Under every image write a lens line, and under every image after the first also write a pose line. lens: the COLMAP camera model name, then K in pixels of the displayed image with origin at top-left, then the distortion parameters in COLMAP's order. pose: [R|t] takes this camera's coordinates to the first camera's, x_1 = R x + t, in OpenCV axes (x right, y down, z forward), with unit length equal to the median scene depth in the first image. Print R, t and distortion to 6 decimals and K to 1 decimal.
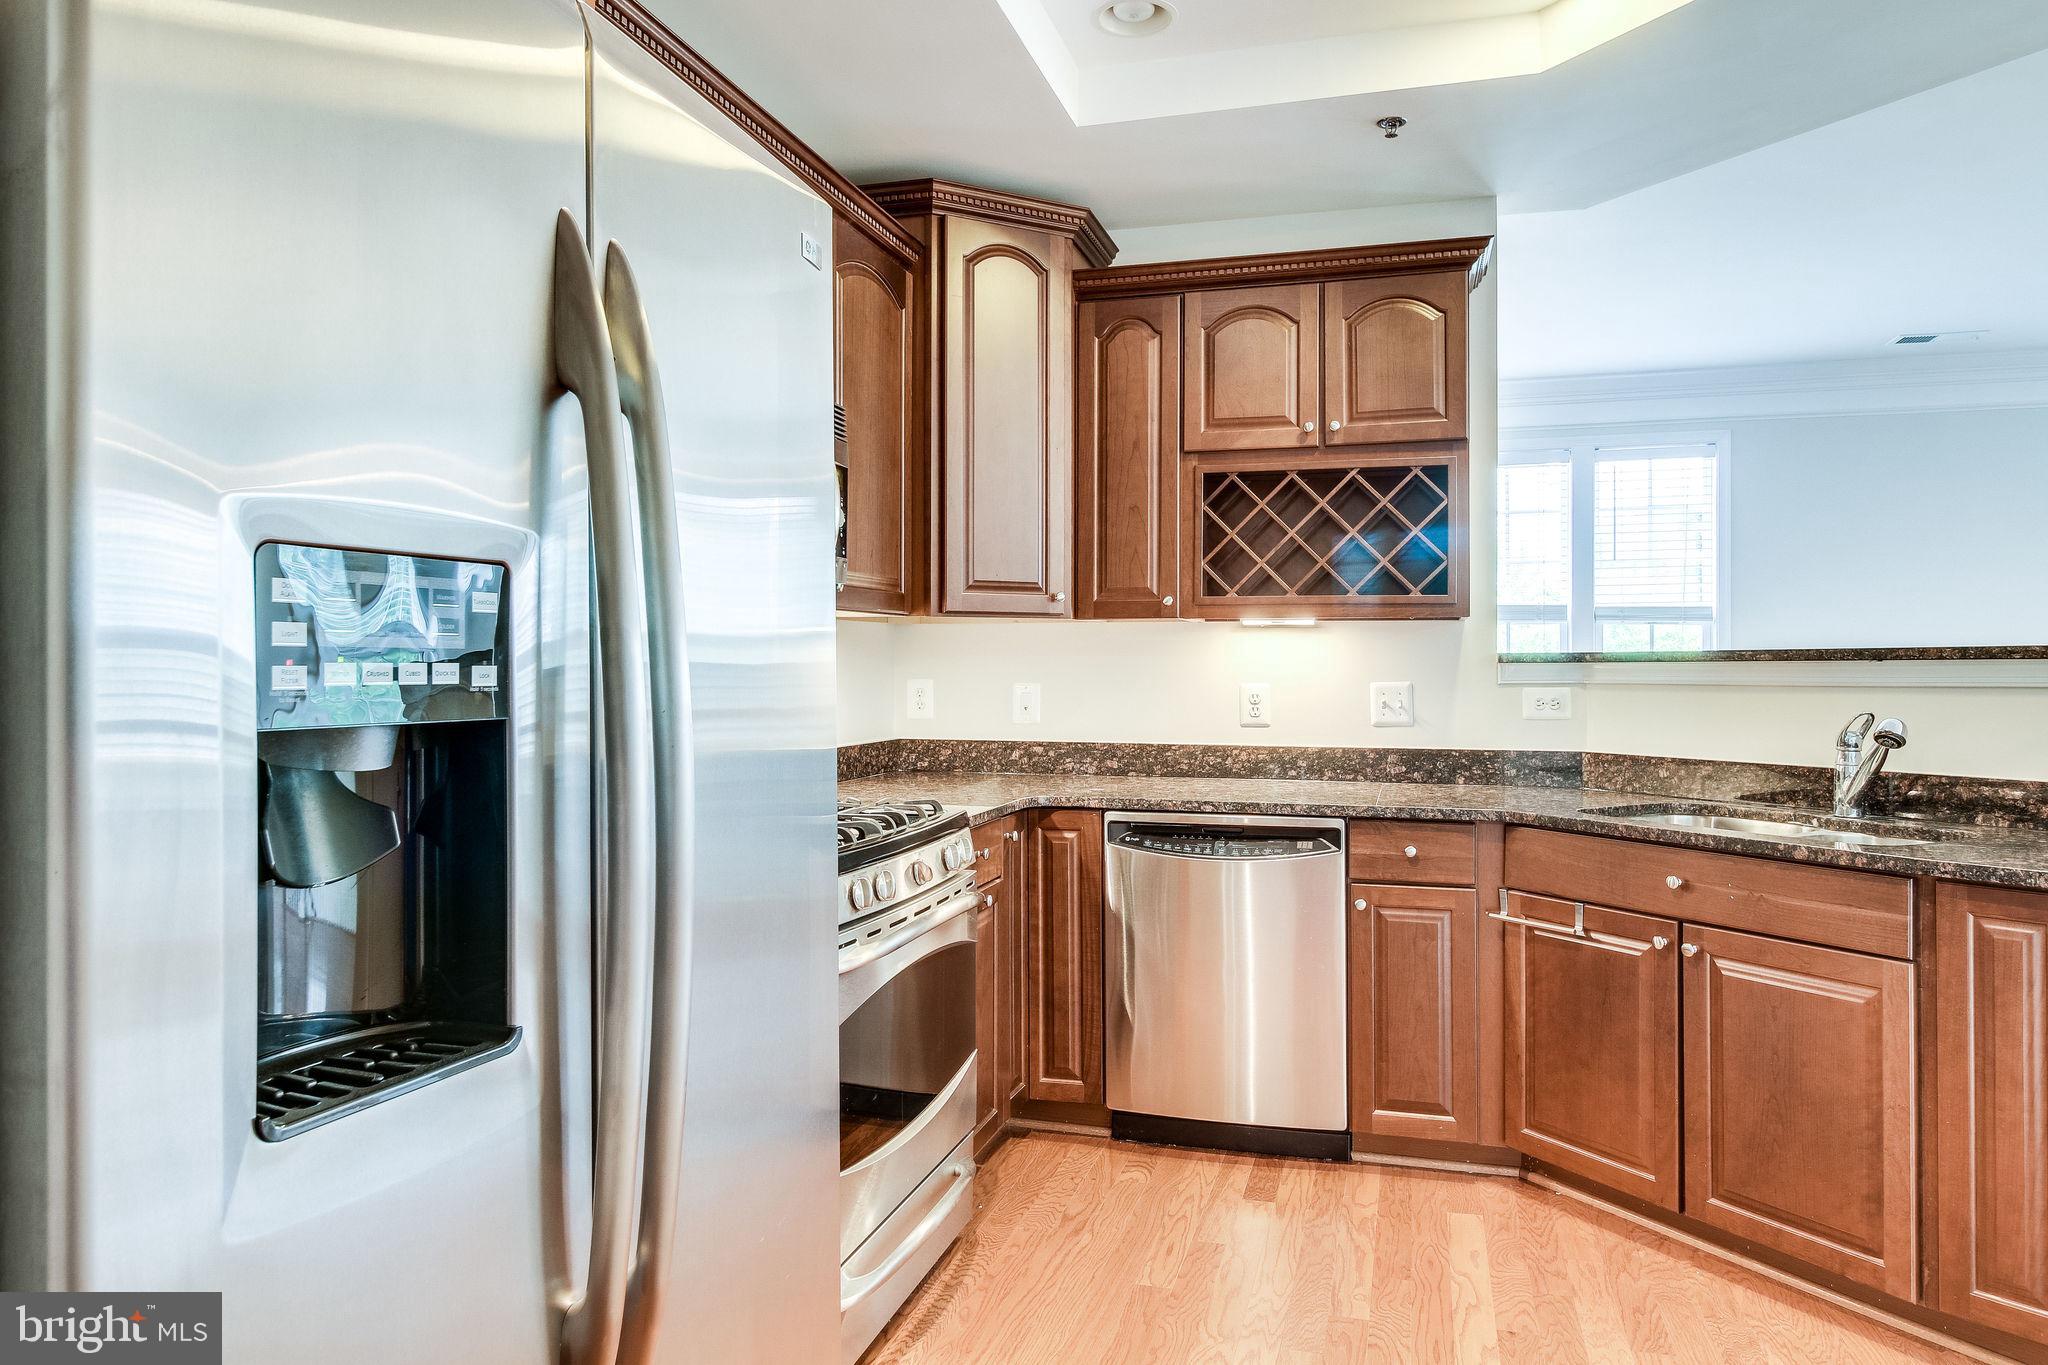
lens RADIAL K [[1314.9, 0, 1031.9], [0, 1314.9, 648.4], [0, 0, 1]] dist [0.002674, 0.000526]
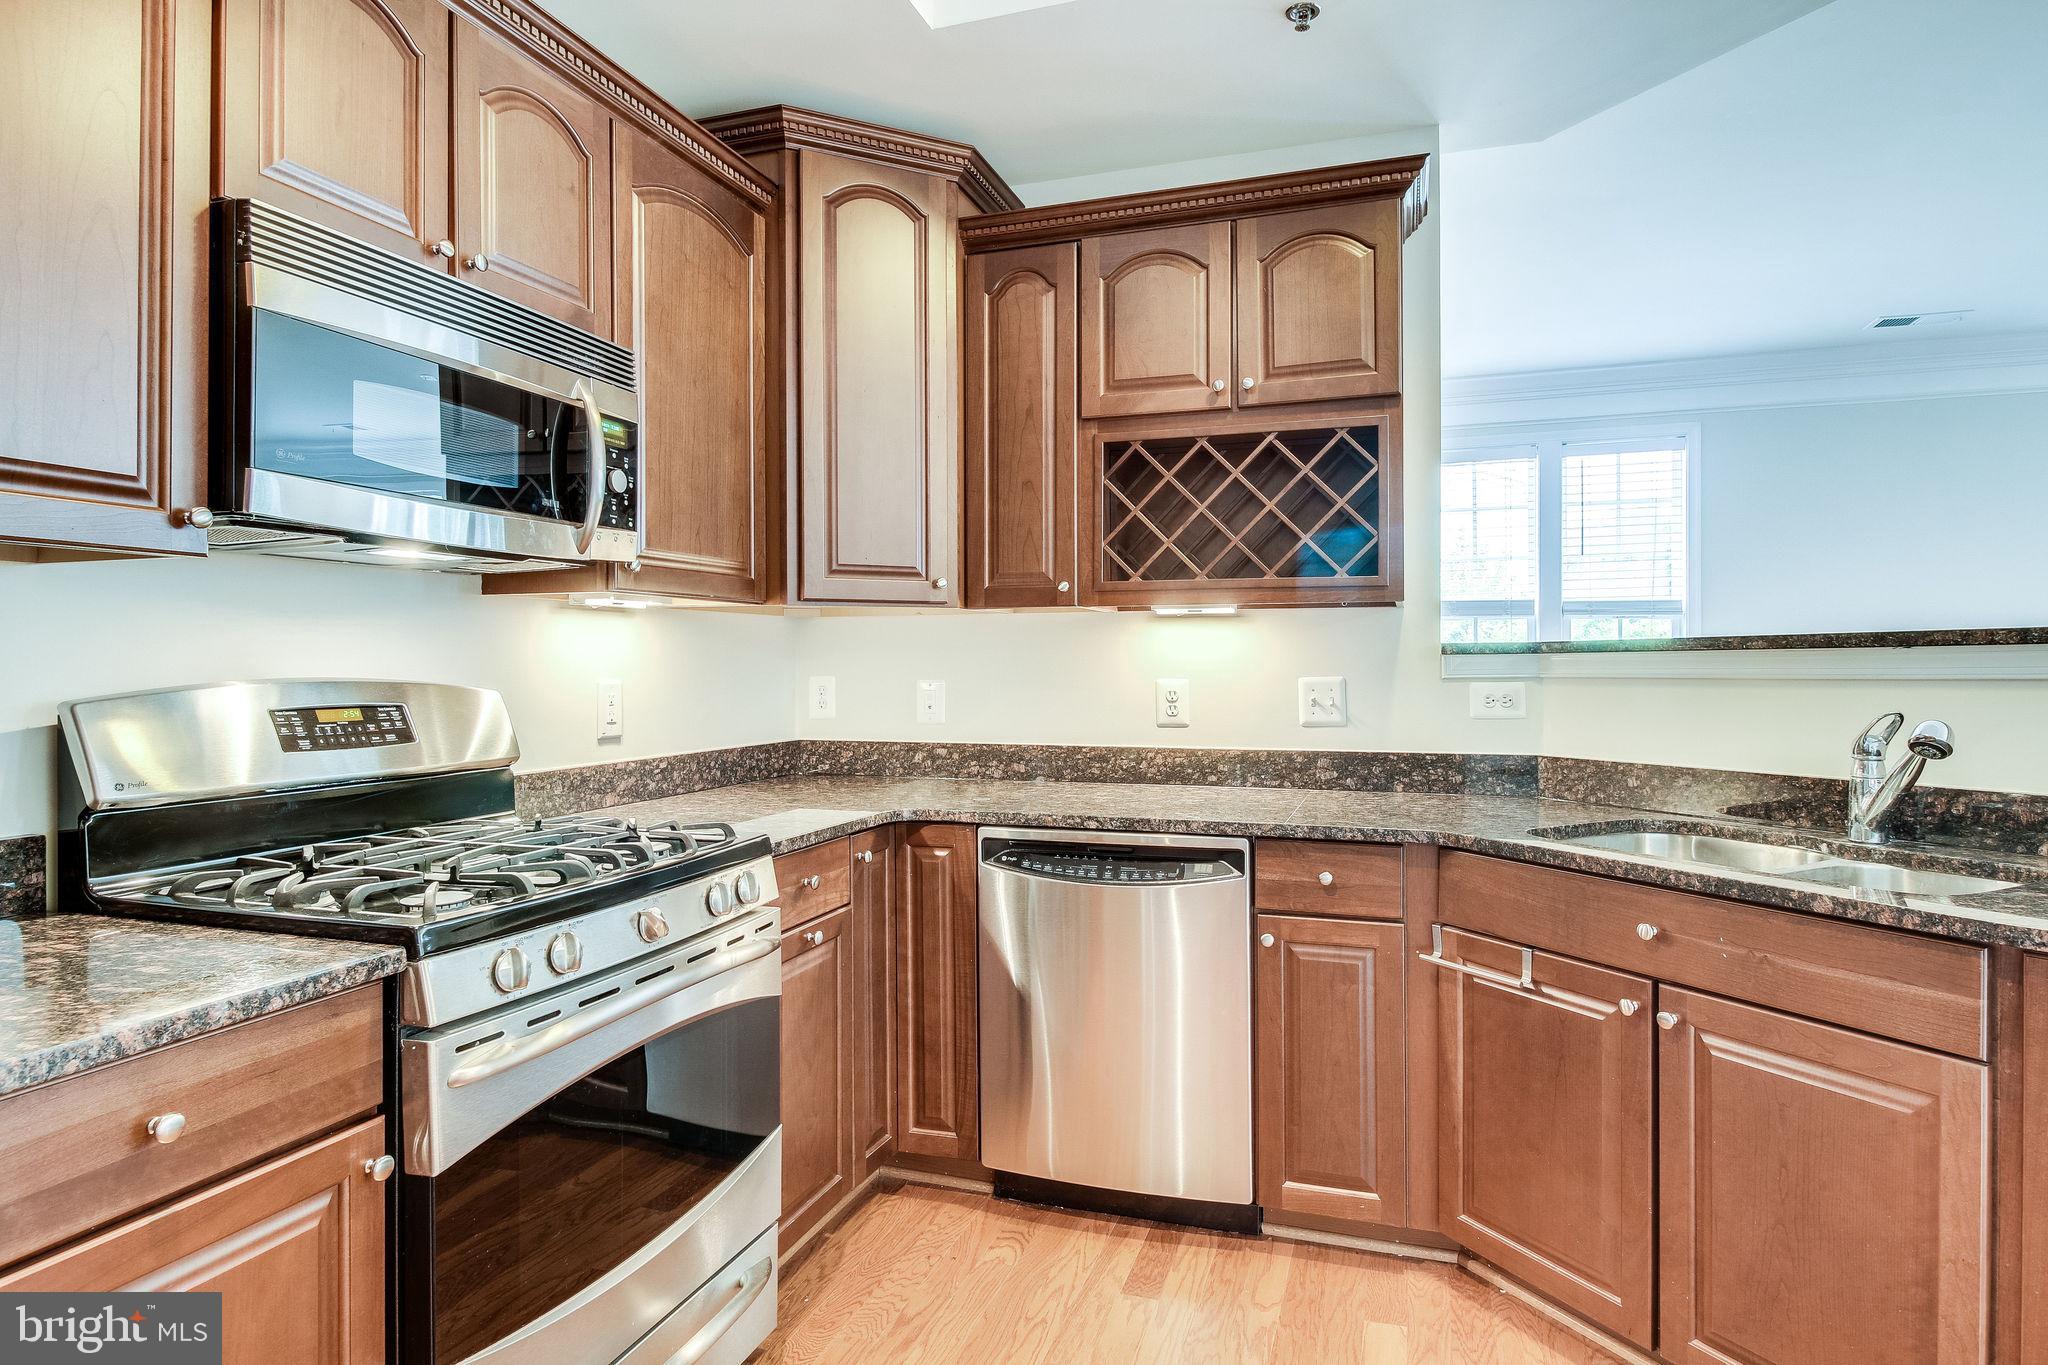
lens RADIAL K [[1123.6, 0, 1031.4], [0, 1123.6, 661.8], [0, 0, 1]] dist [0.000734, -0.008369]
pose [[0.999054, -0.005112, -0.043180, 0.122741], [0.005549, 0.999935, 0.010007, 0.007458], [0.043126, -0.010237, 0.999017, 0.257819]]
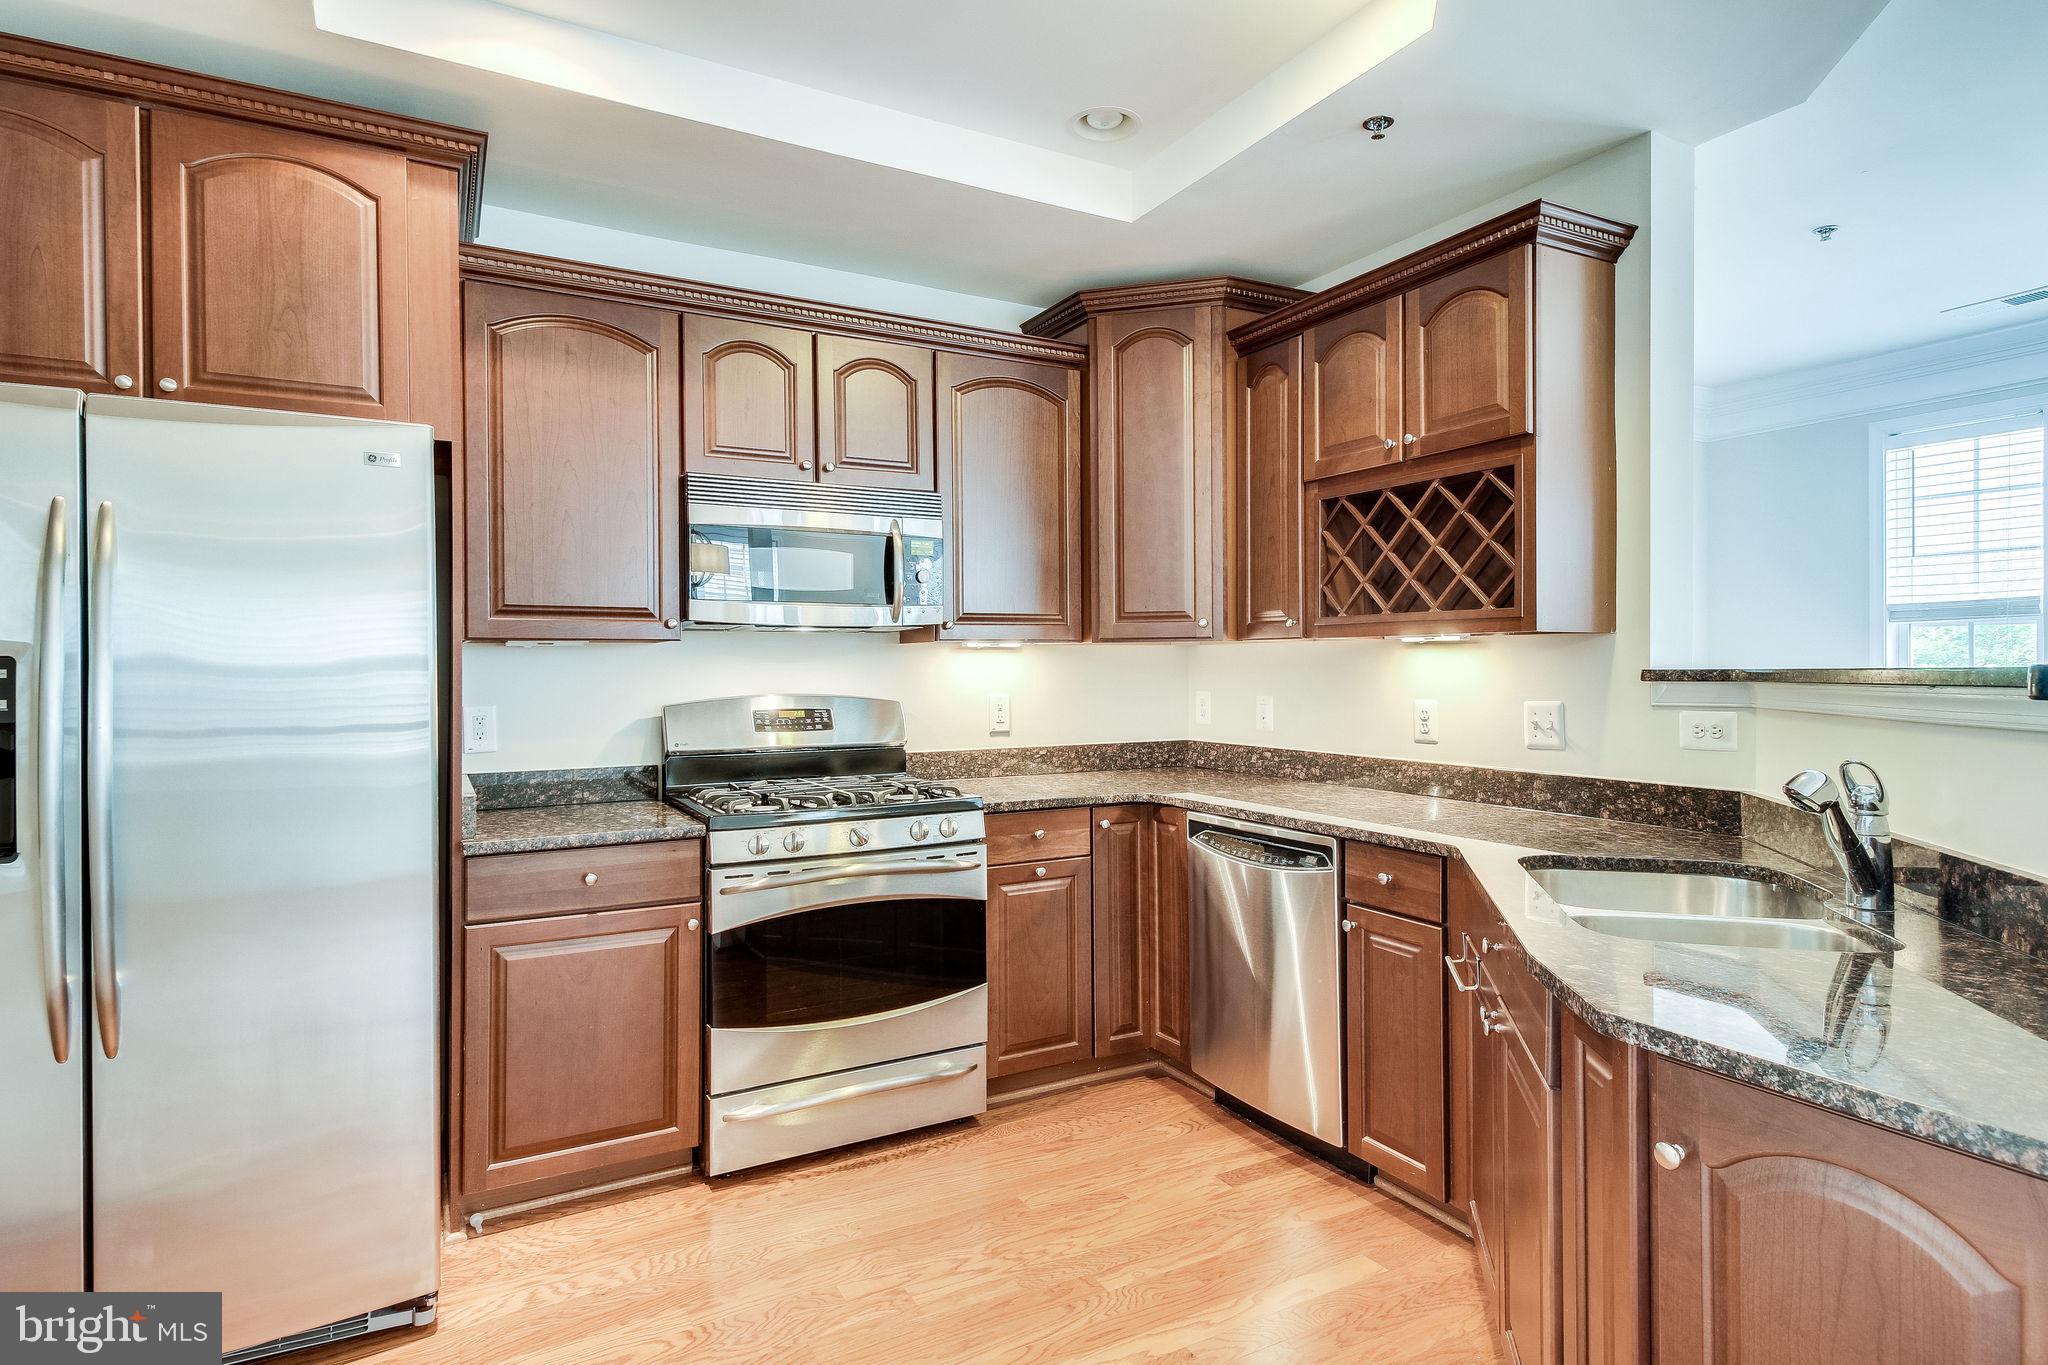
lens RADIAL K [[1083.4, 0, 1032.1], [0, 1083.4, 667.9], [0, 0, 1]] dist [0.016593, -0.000346]
pose [[0.710423, -0.004900, -0.703757, 0.621716], [0.015496, 0.999842, 0.008682, -0.010766], [0.703604, -0.017073, 0.710387, 0.235476]]
